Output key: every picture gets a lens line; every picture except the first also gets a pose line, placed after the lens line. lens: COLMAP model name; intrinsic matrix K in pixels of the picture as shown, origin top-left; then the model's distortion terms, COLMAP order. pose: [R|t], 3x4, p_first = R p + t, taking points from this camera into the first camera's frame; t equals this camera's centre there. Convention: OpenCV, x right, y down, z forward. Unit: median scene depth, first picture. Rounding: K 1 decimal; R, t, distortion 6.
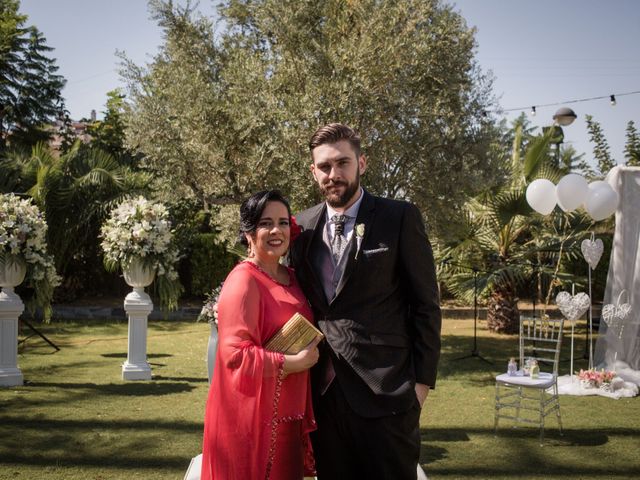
lens RADIAL K [[526.8, 0, 296.9], [0, 526.8, 239.4], [0, 0, 1]] dist [-0.013875, -0.011161]
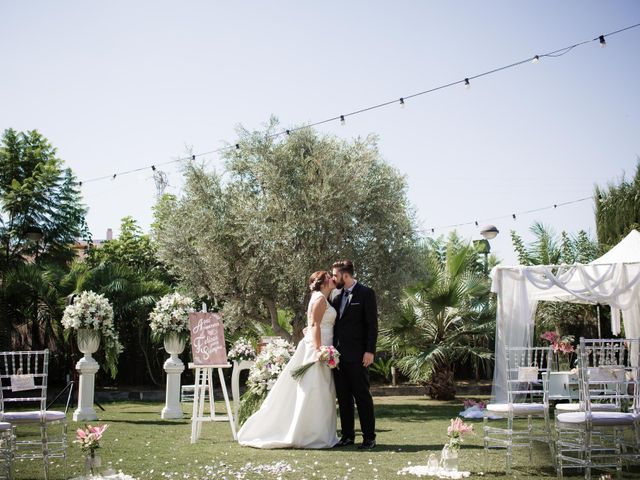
lens RADIAL K [[526.8, 0, 296.9], [0, 526.8, 239.4], [0, 0, 1]] dist [-0.013875, -0.011161]
pose [[0.999029, -0.013768, 0.041856, -0.015534], [0.022409, 0.976667, -0.213589, 0.075201], [-0.037939, 0.214319, 0.976027, -0.376069]]
